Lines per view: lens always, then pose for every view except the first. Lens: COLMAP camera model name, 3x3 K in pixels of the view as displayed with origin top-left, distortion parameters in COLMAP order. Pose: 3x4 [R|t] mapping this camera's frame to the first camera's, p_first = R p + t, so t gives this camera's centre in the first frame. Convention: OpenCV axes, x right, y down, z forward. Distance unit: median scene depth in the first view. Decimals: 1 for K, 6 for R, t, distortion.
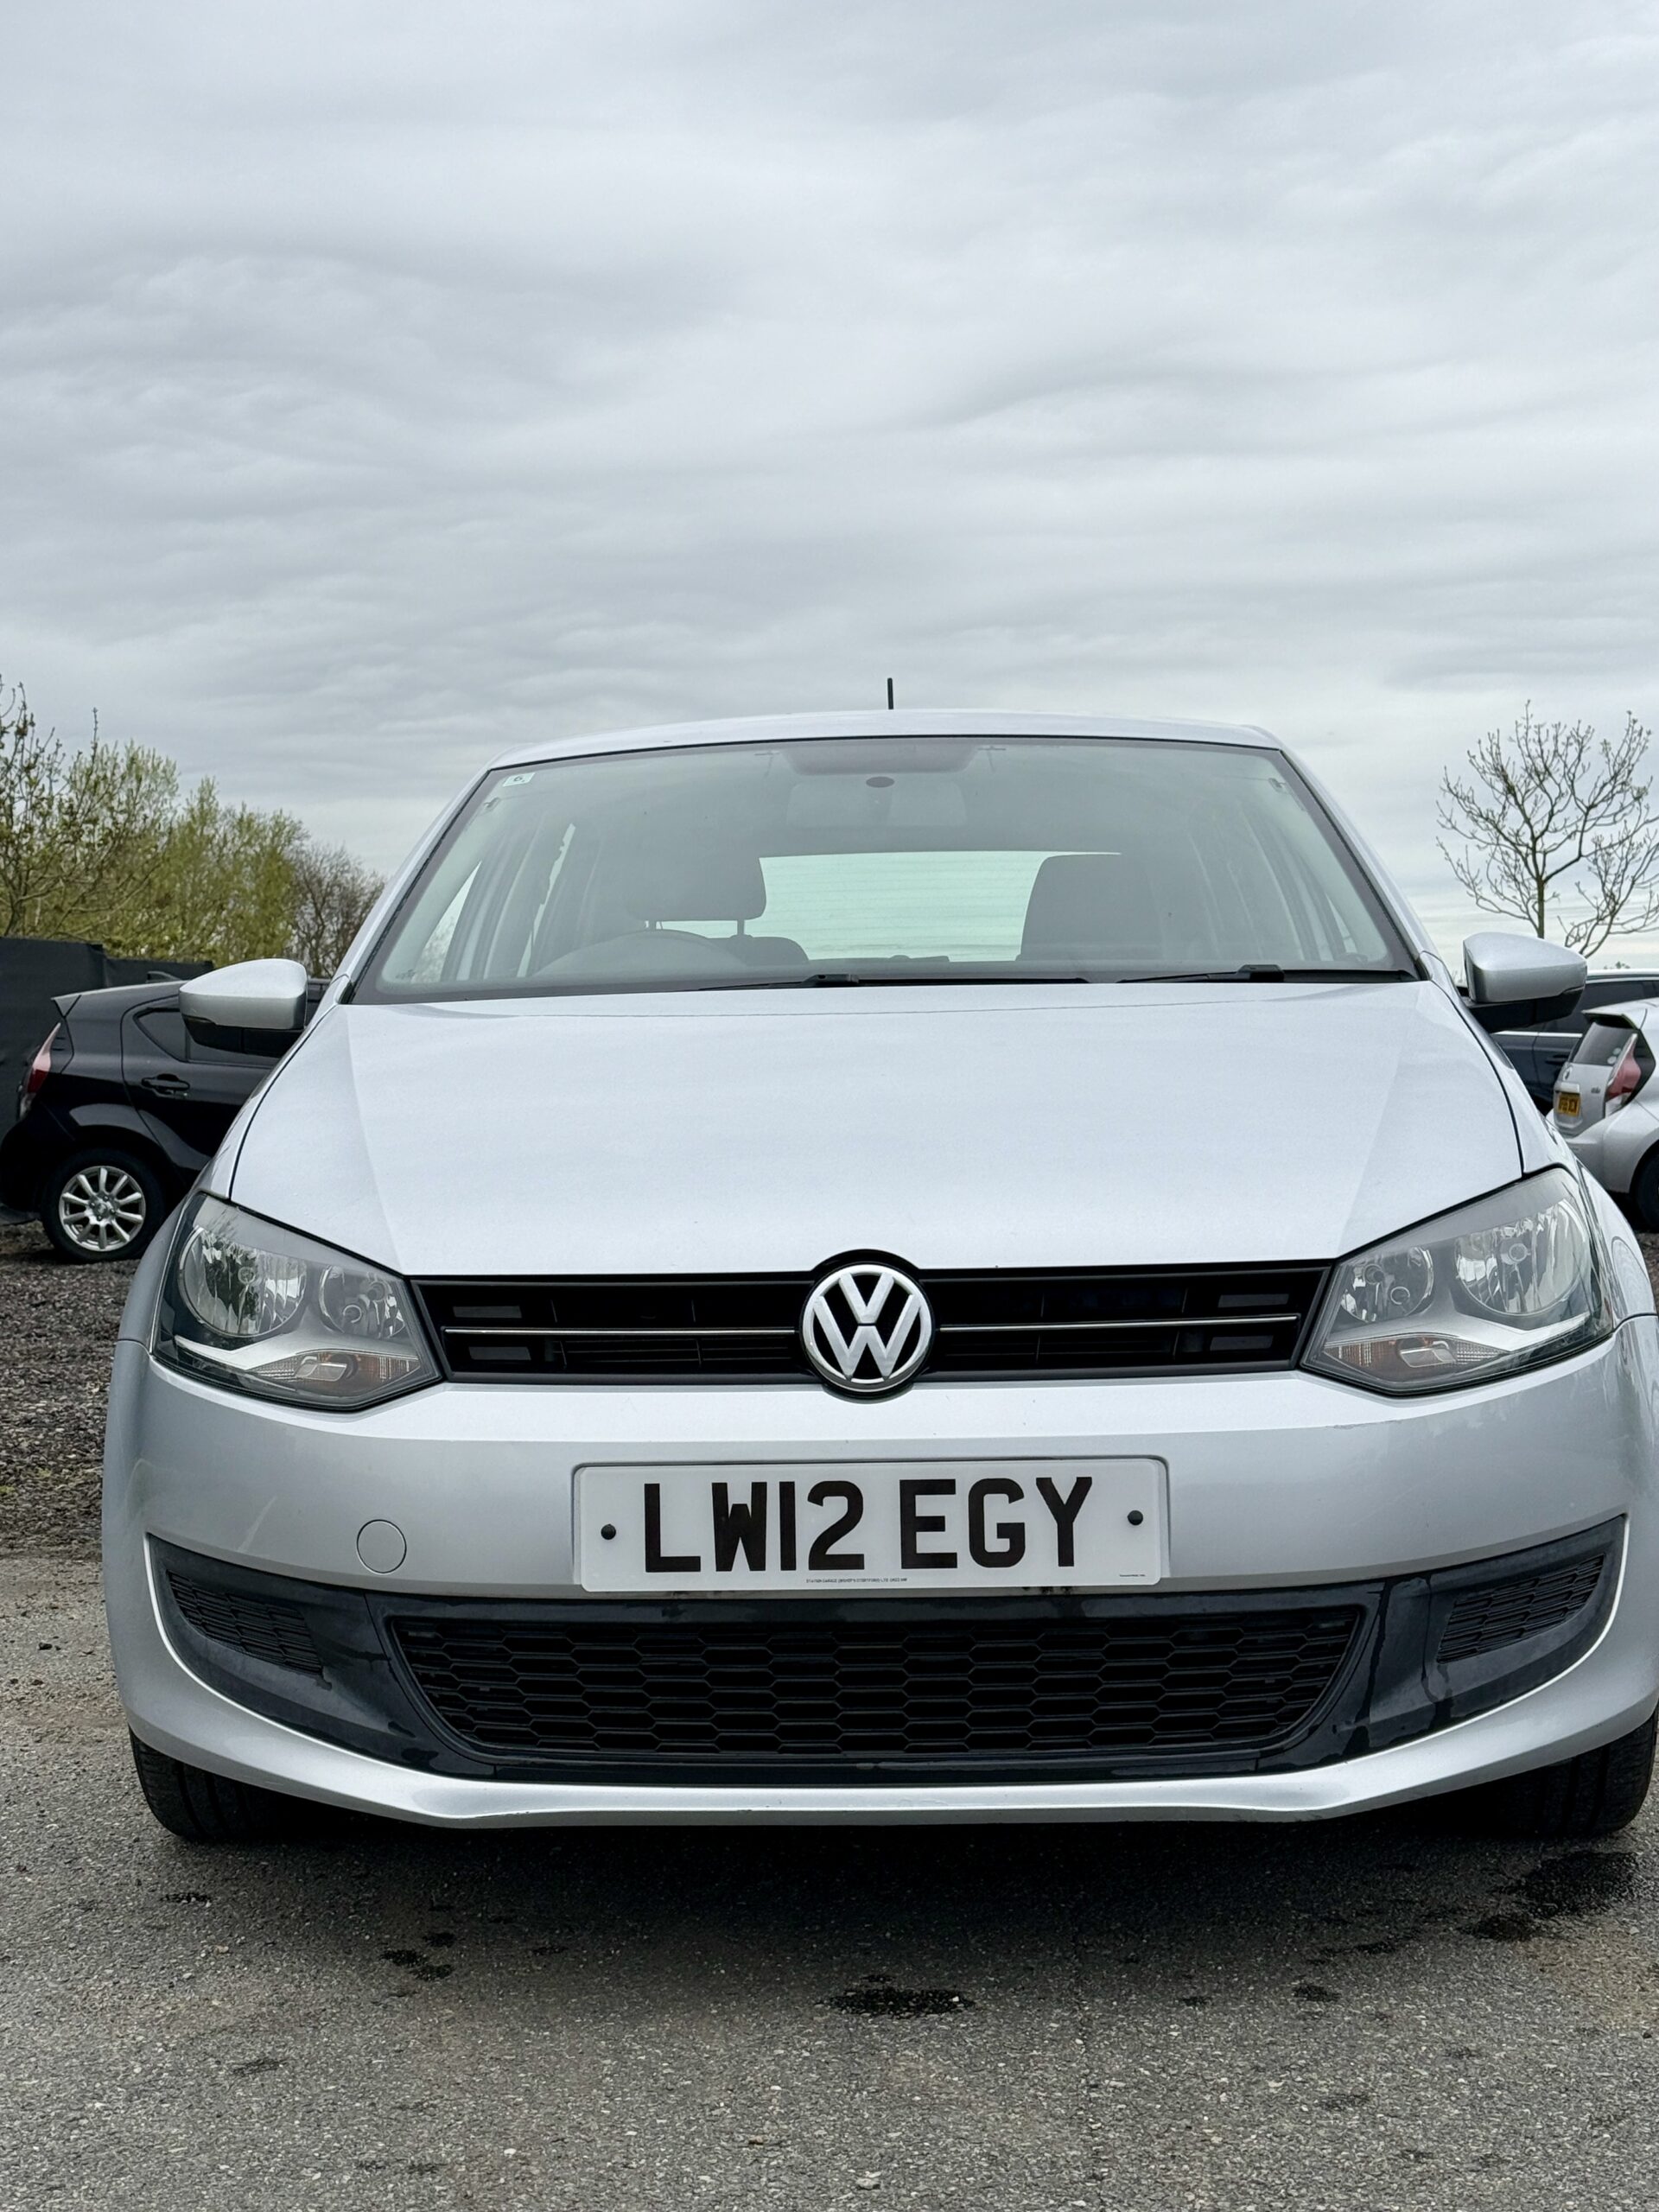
lens RADIAL K [[3136.4, 0, 829.5], [0, 3136.4, 1106.0], [0, 0, 1]] dist [0.216169, -0.577167]
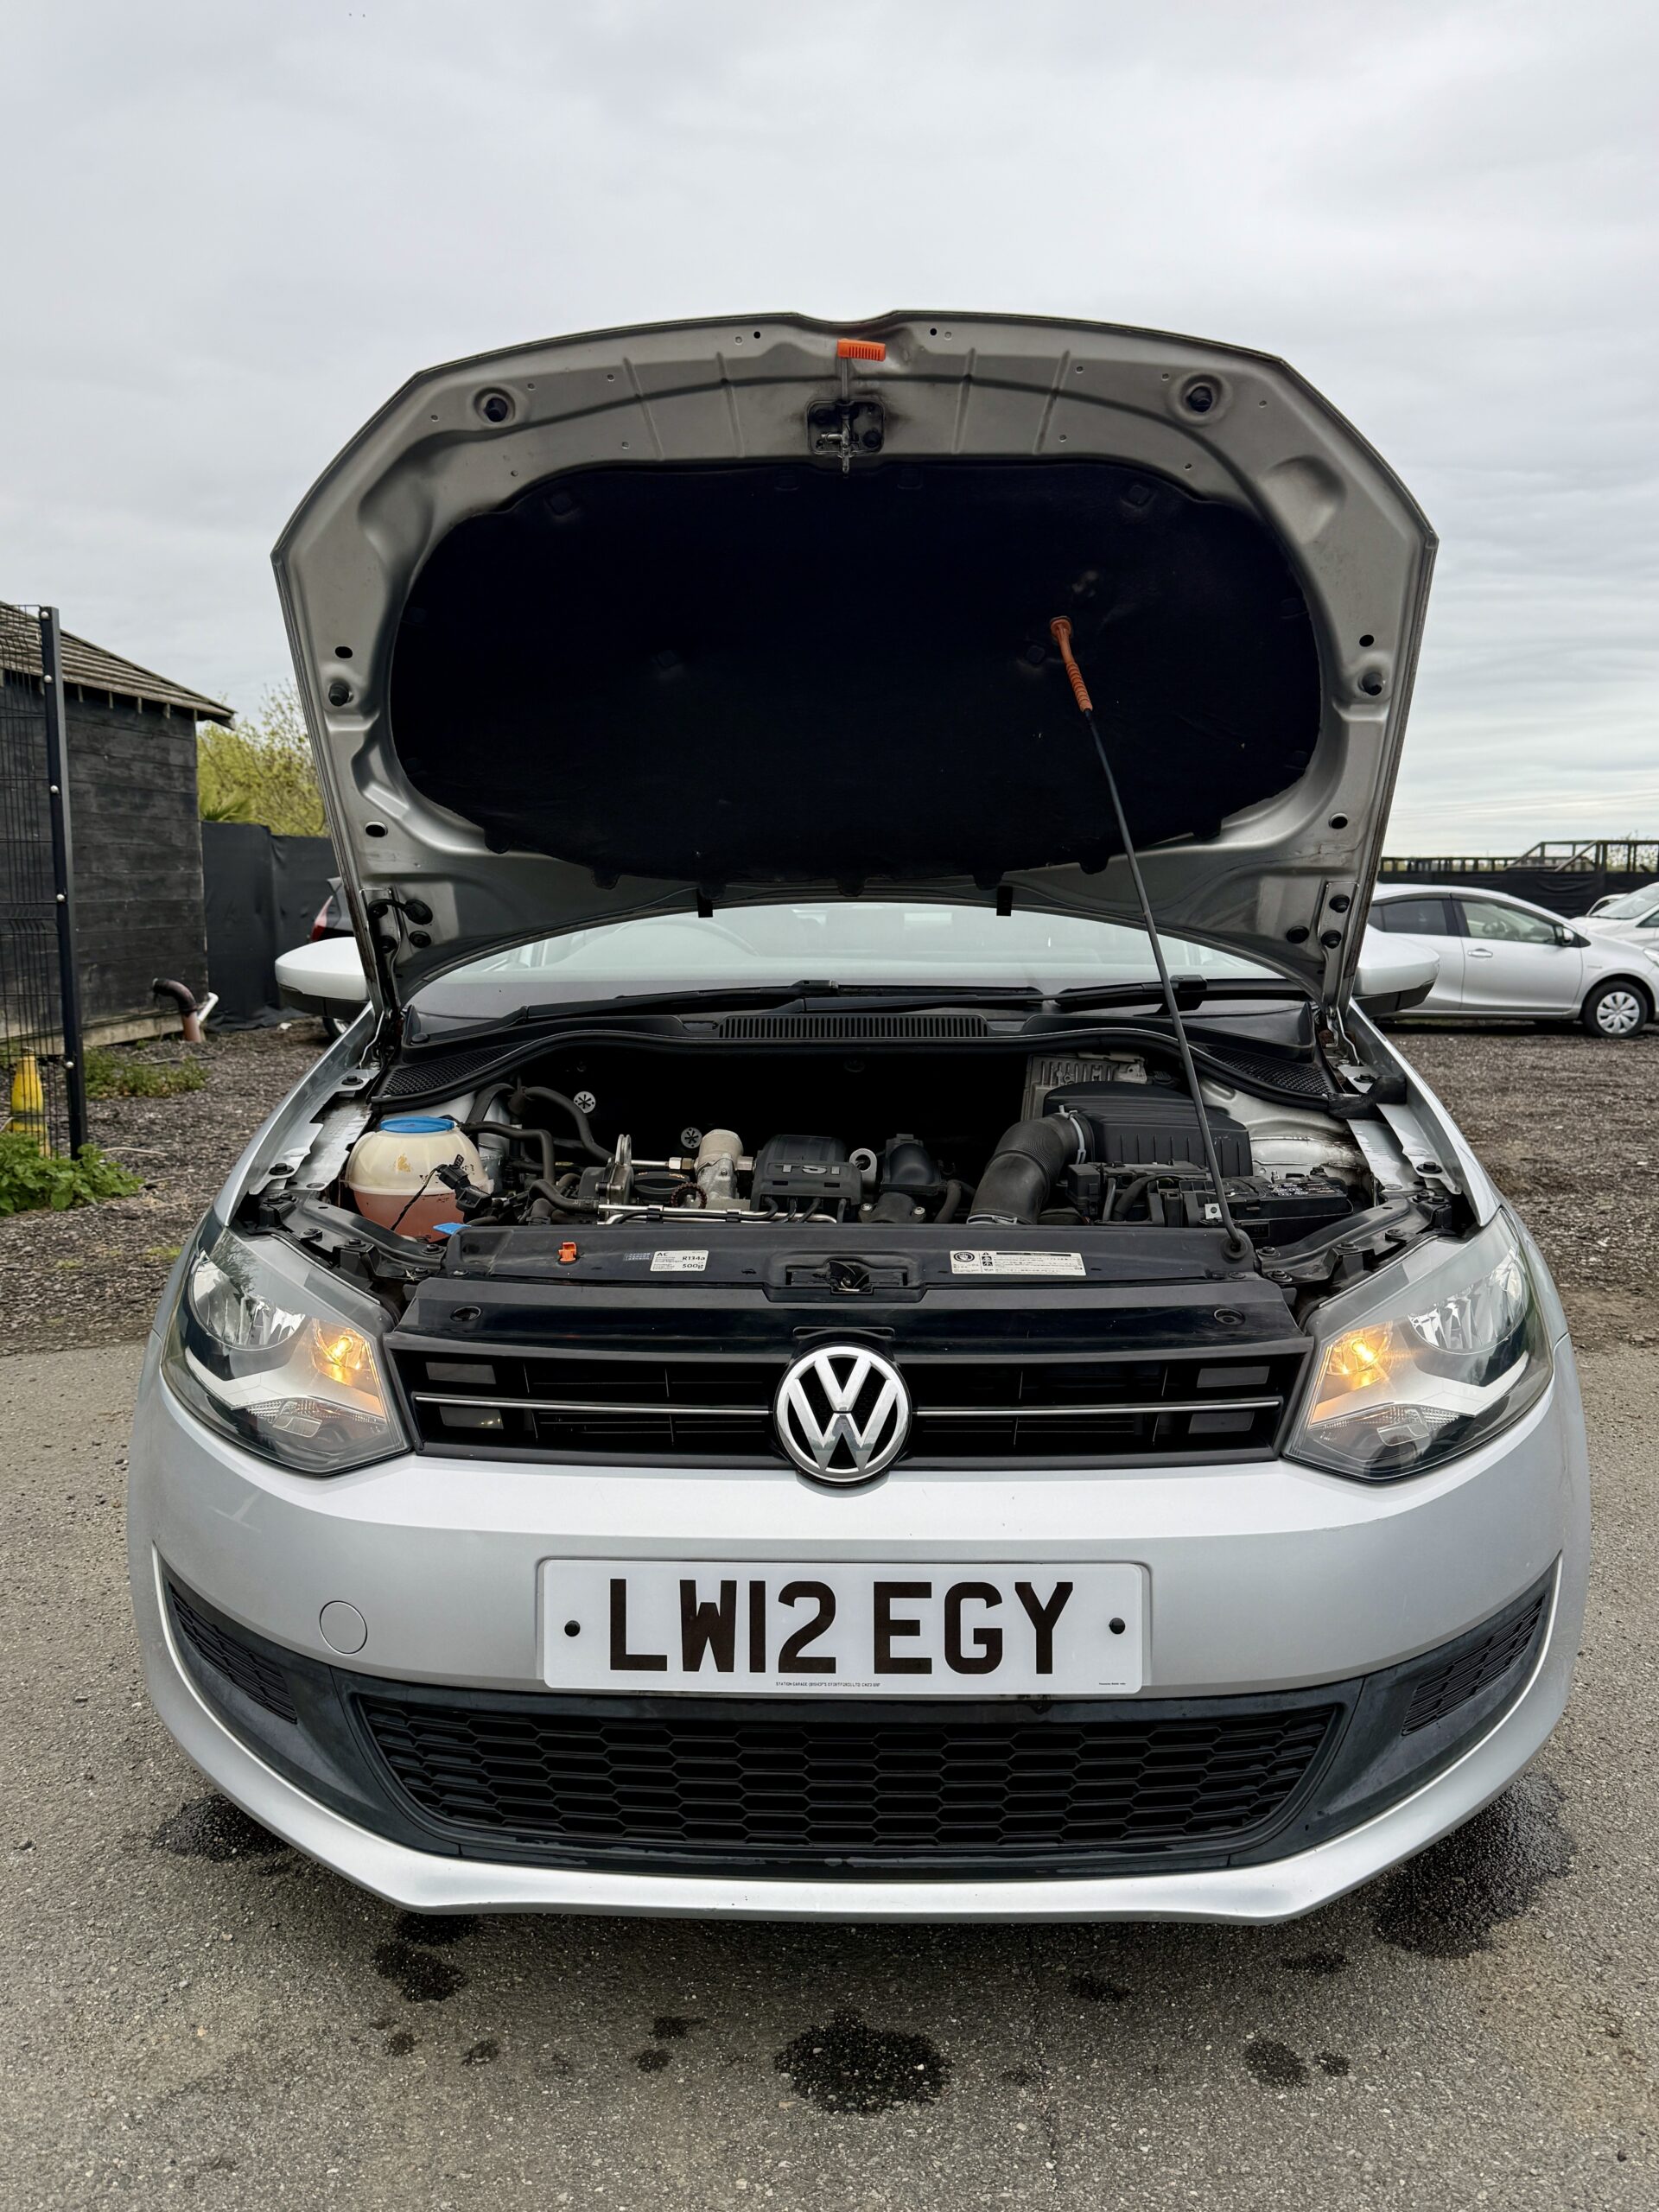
lens RADIAL K [[1832.5, 0, 828.5], [0, 1832.5, 1092.9], [0, 0, 1]] dist [0.181726, -0.413584]
pose [[0.999883, 0.014749, 0.004048, 0.003859], [-0.015049, 0.995959, 0.088545, -0.080715], [-0.002725, -0.088595, 0.996064, 0.445218]]
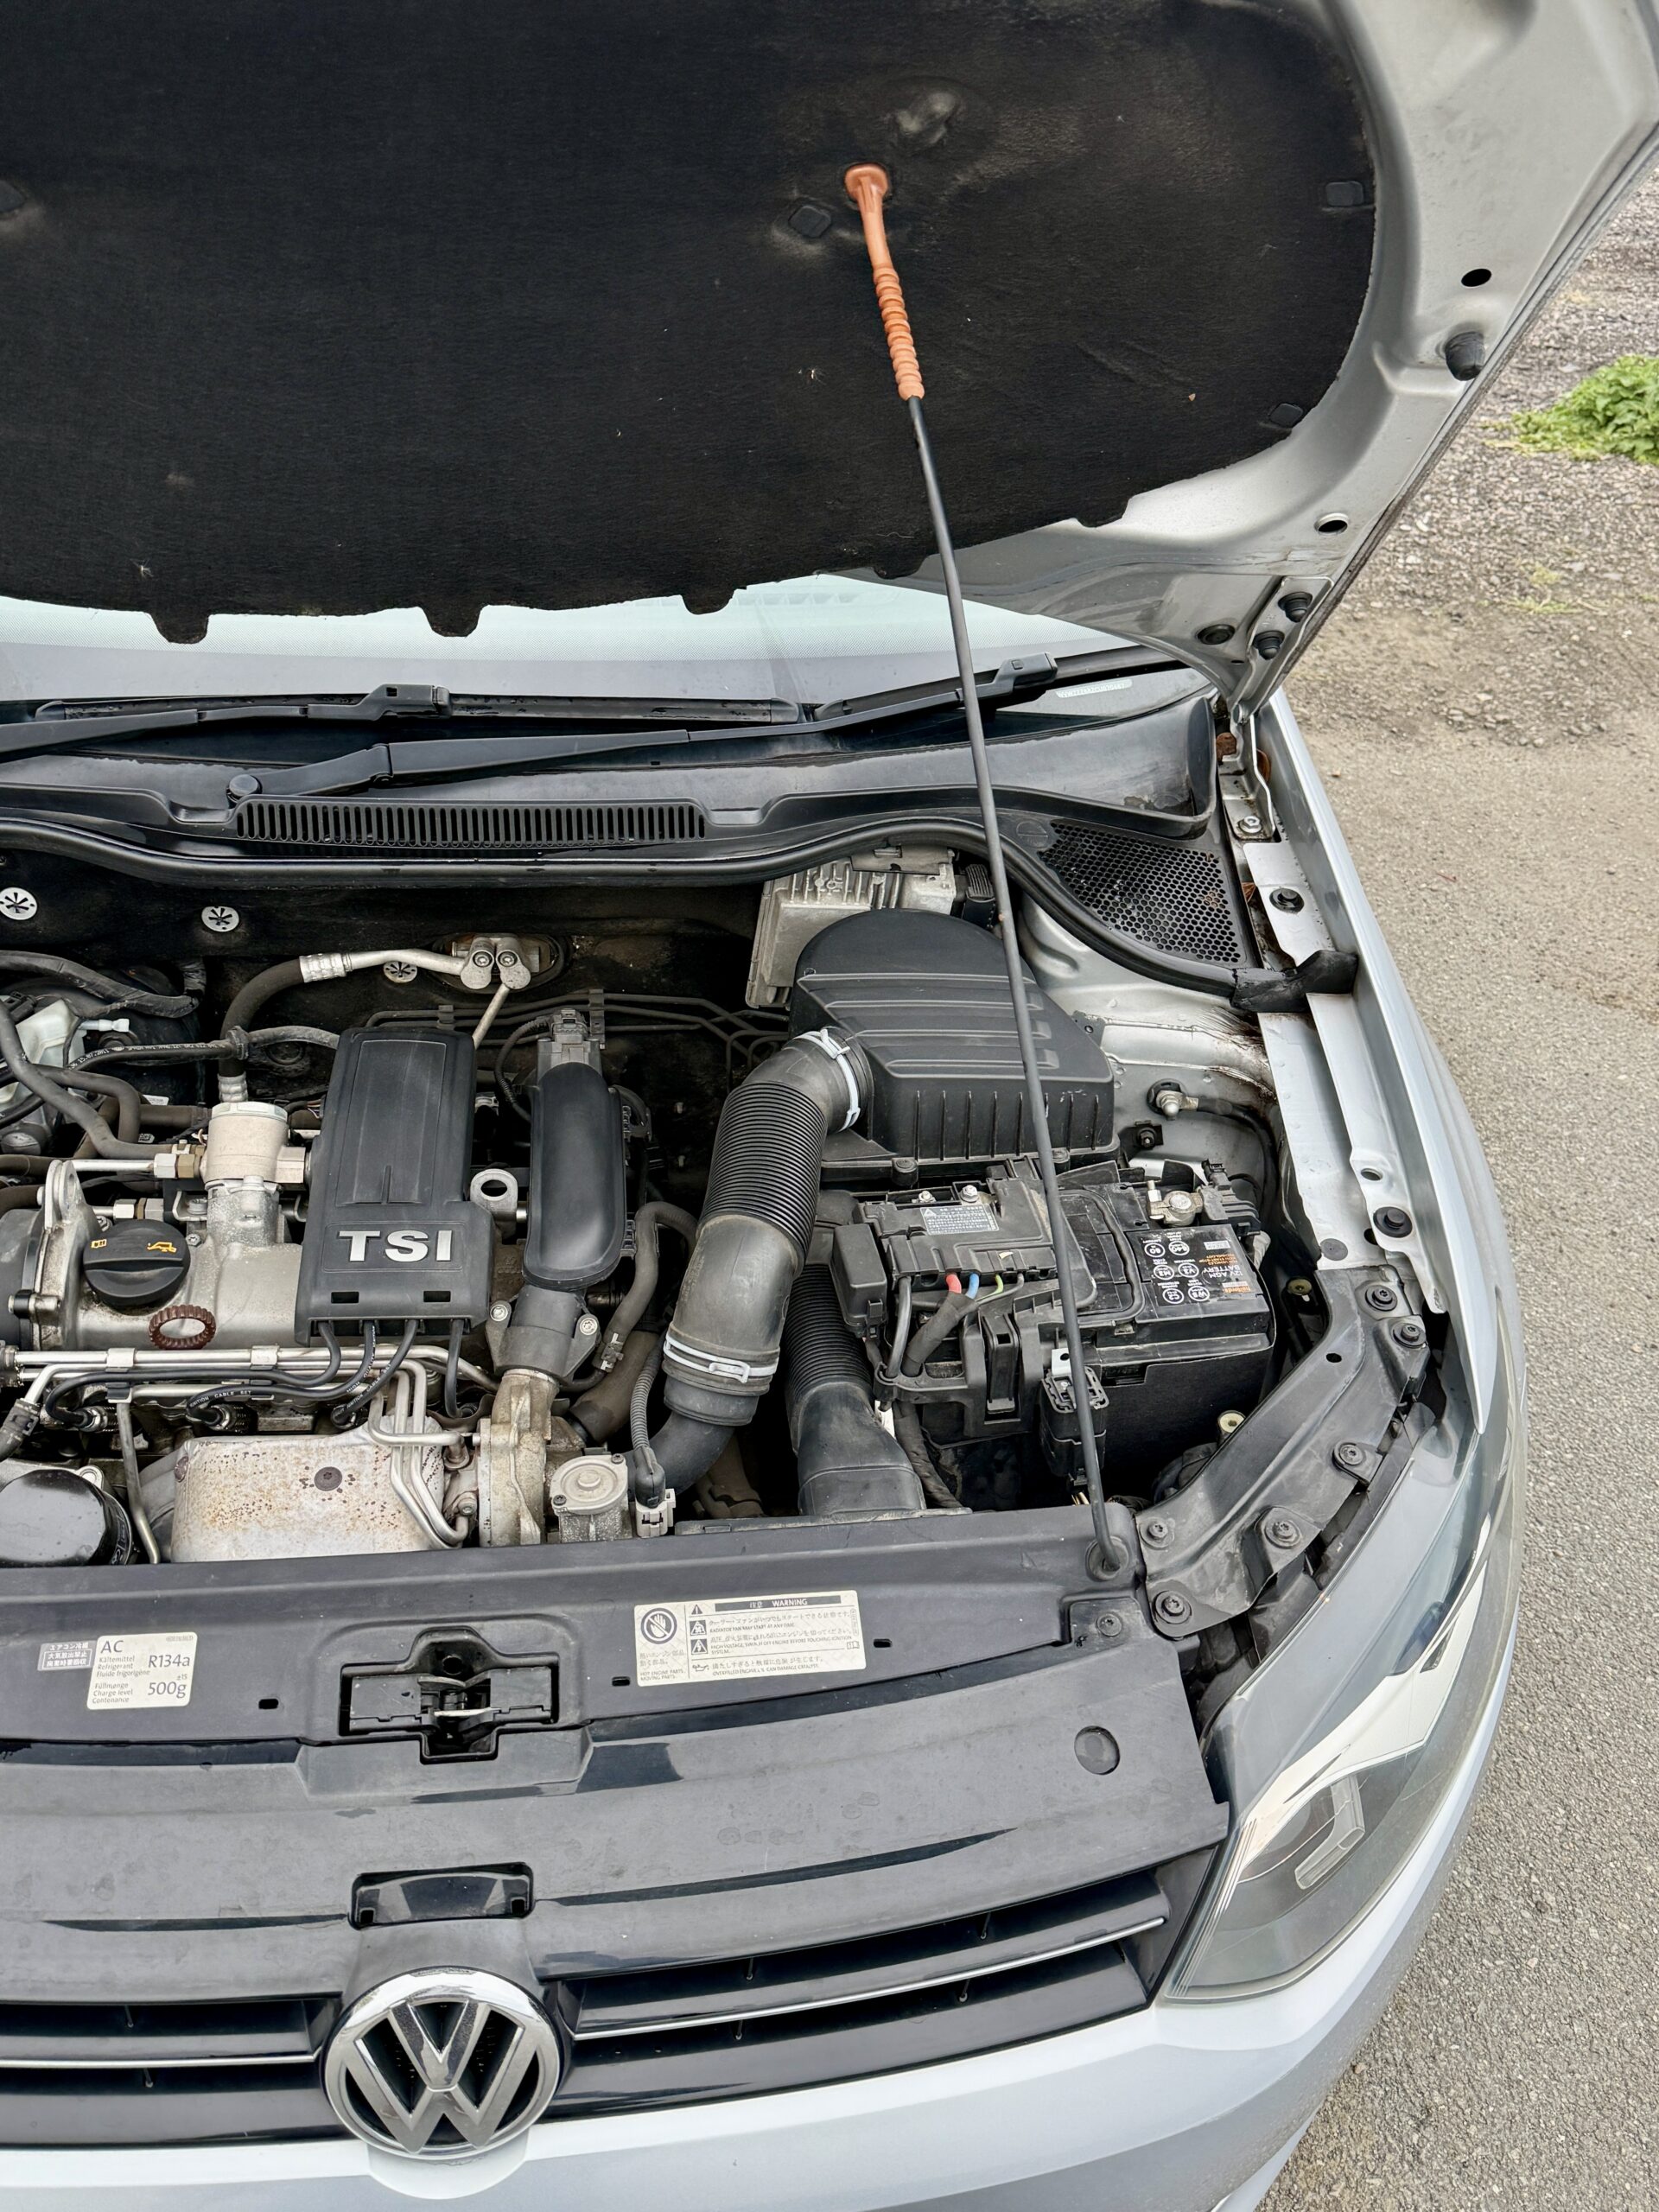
lens RADIAL K [[1828.6, 0, 817.5], [0, 1828.6, 1078.8], [0, 0, 1]] dist [0.177816, -0.395829]
pose [[0.987821, -0.023237, 0.153848, 0.031478], [-0.070876, 0.813040, 0.577877, -0.275393], [-0.138513, -0.581744, 0.801491, 0.841027]]
